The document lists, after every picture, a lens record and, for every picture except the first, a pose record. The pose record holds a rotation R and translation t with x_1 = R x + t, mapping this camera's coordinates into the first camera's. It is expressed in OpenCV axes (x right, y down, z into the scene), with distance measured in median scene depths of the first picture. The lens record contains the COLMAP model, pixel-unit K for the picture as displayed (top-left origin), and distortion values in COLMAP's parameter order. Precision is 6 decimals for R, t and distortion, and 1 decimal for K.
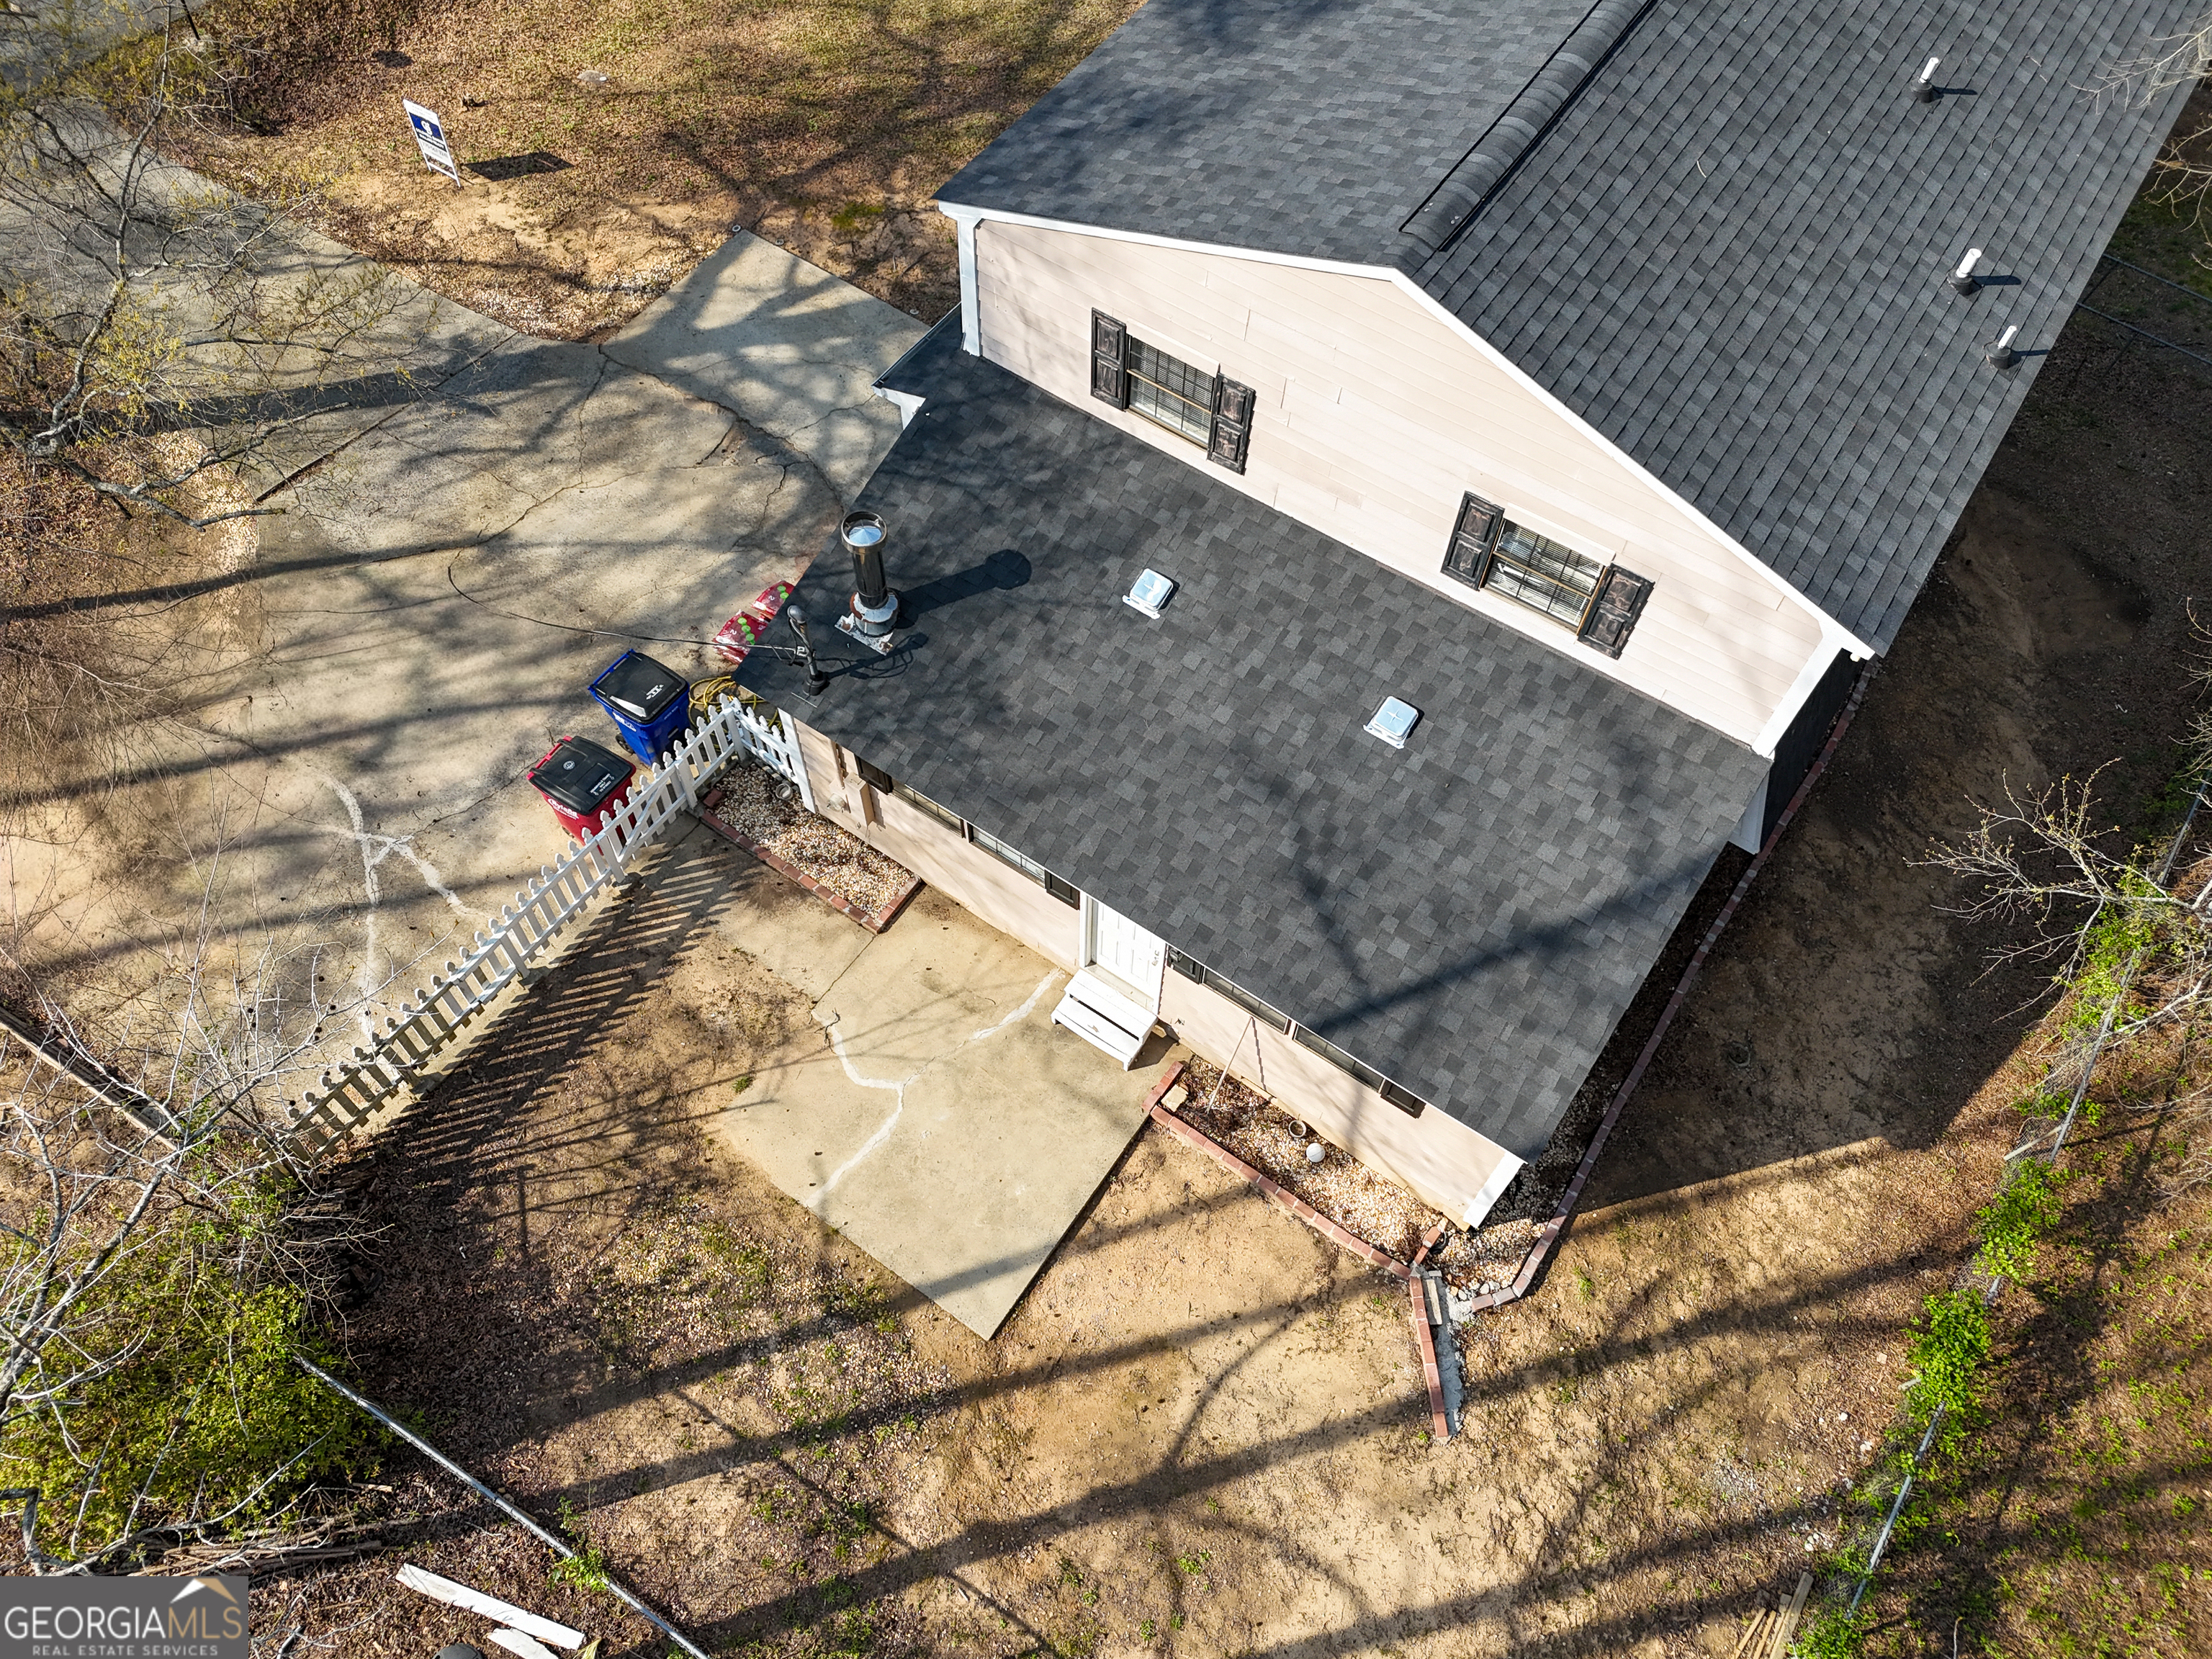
lens RADIAL K [[1638.8, 0, 1108.1], [0, 1638.8, 811.7], [0, 0, 1]] dist [0.071722, -0.070412]
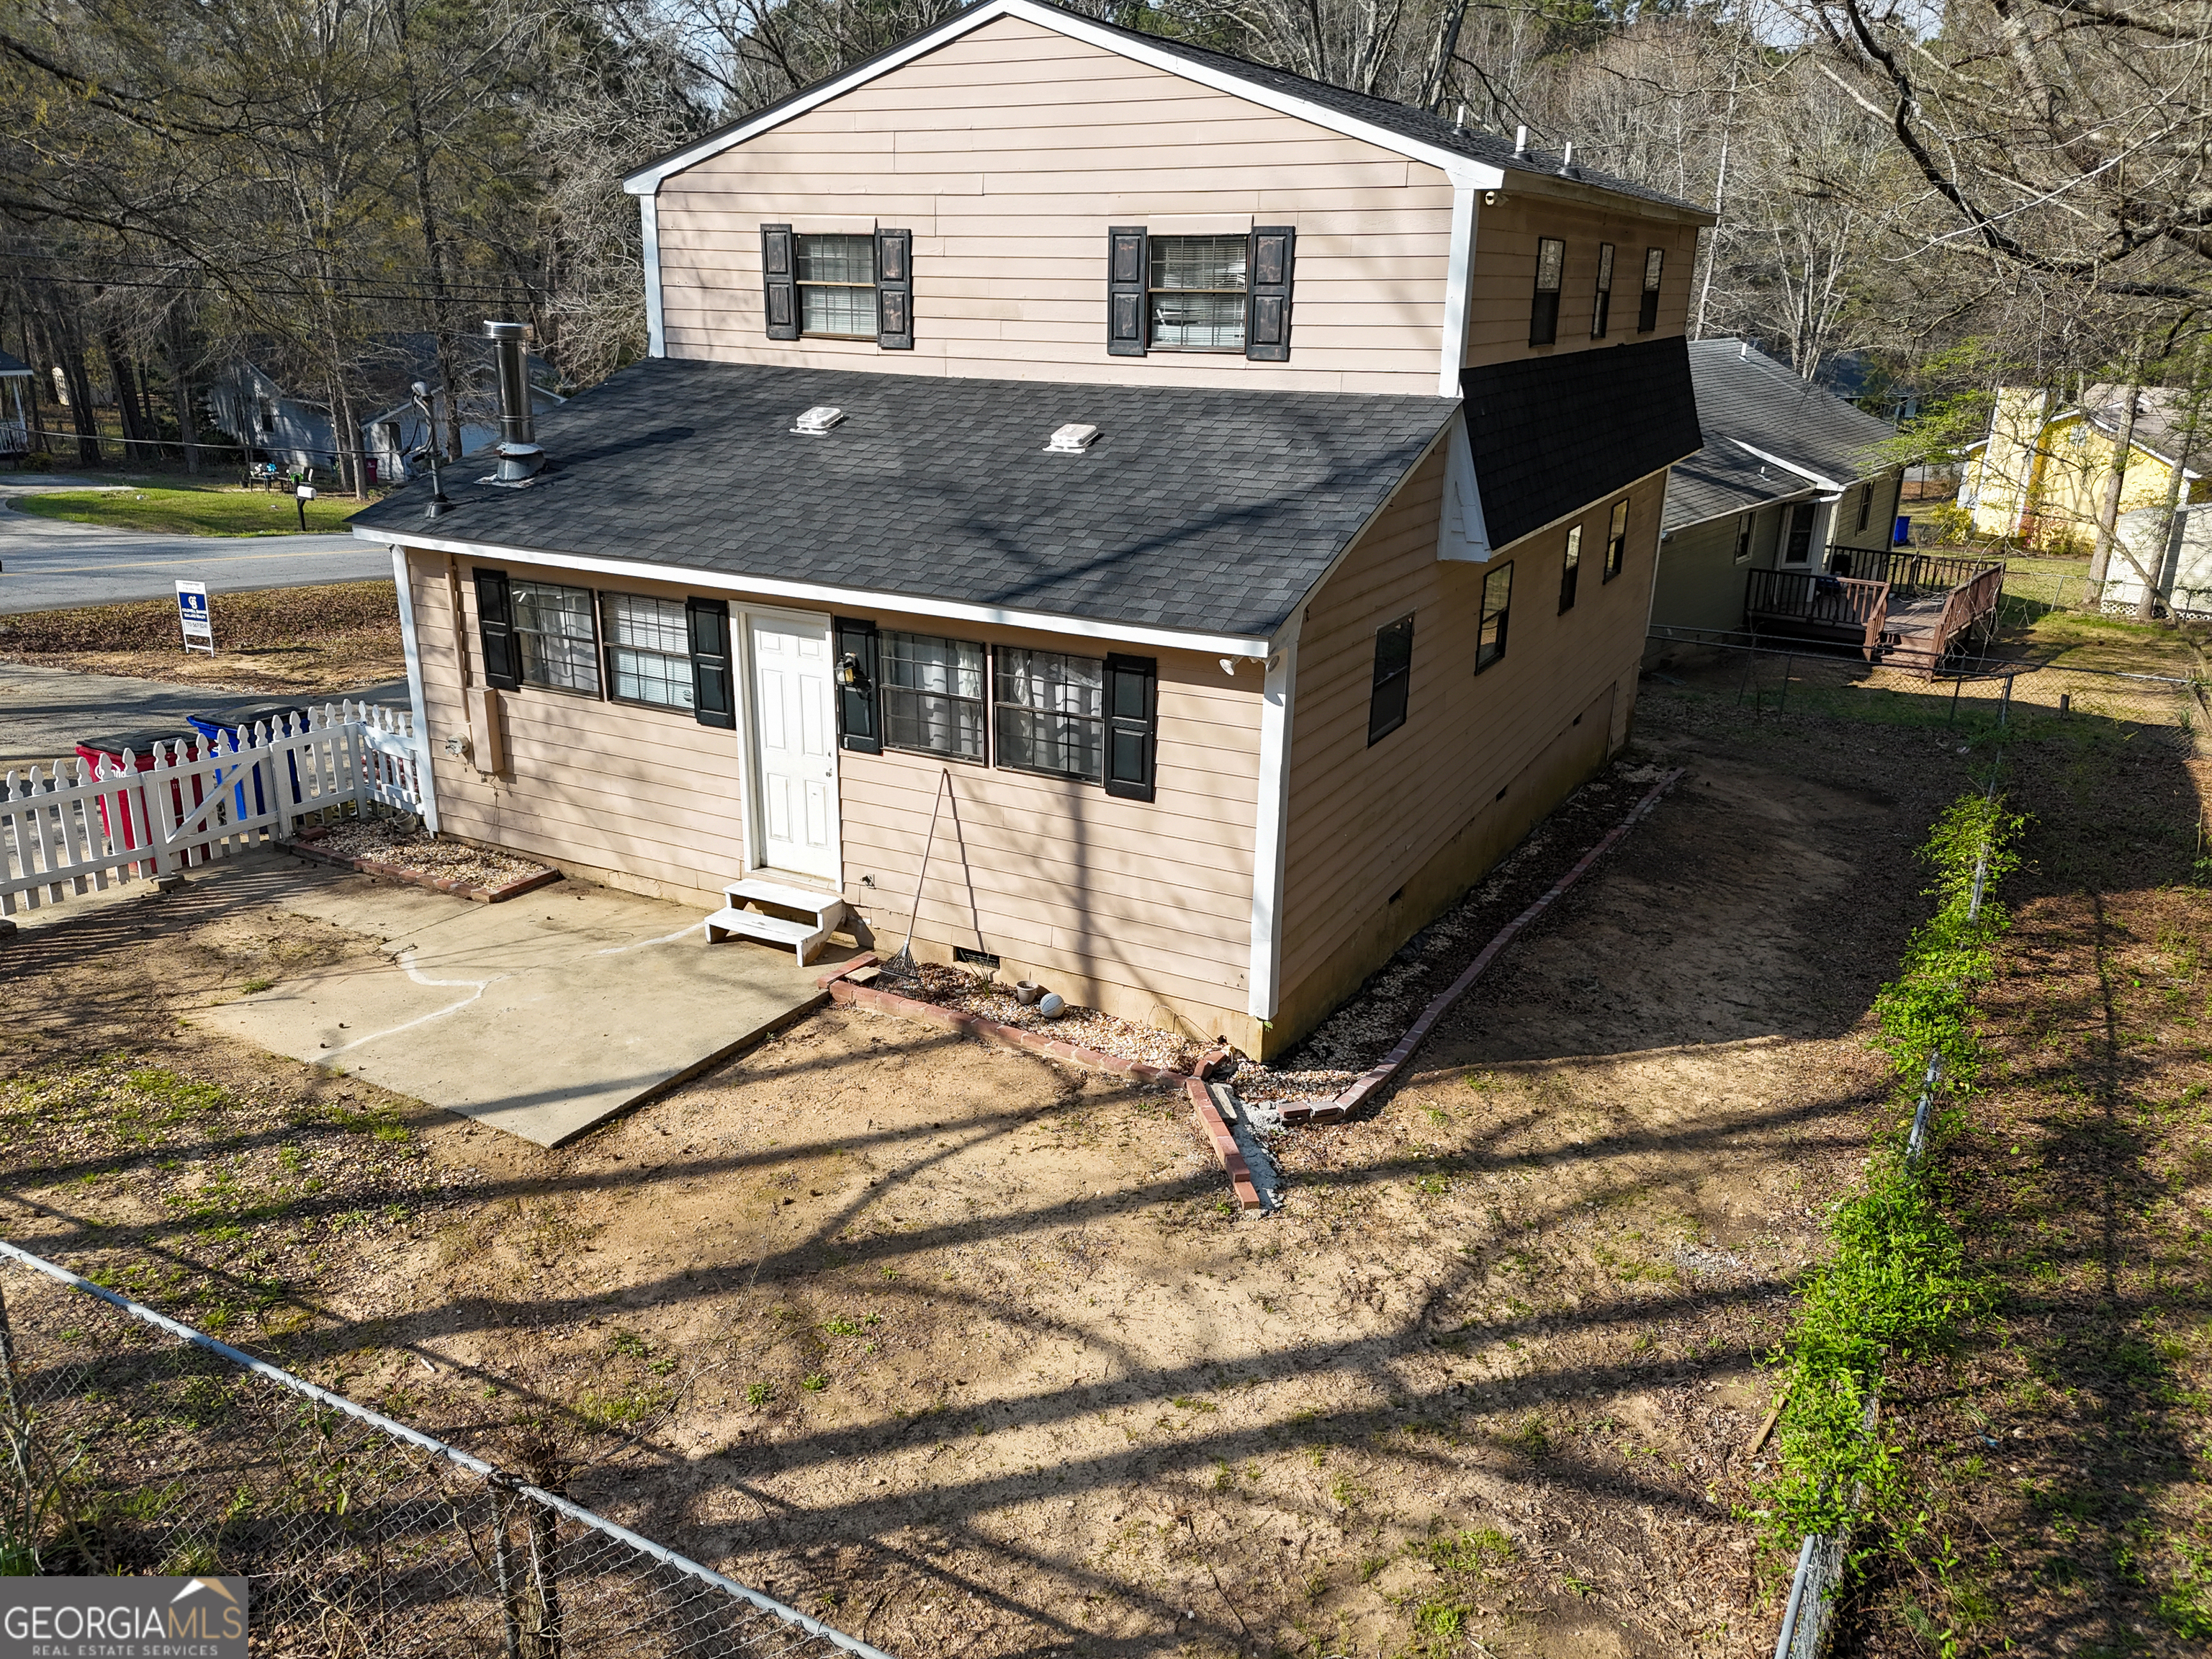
lens RADIAL K [[1623.8, 0, 1110.1], [0, 1623.8, 818.8], [0, 0, 1]] dist [0.075149, -0.066712]
pose [[0.993796, -0.040547, 0.103568, 0.082820], [0.098005, 0.759516, -0.643063, 0.641612], [-0.052588, 0.649224, 0.758778, 0.399726]]
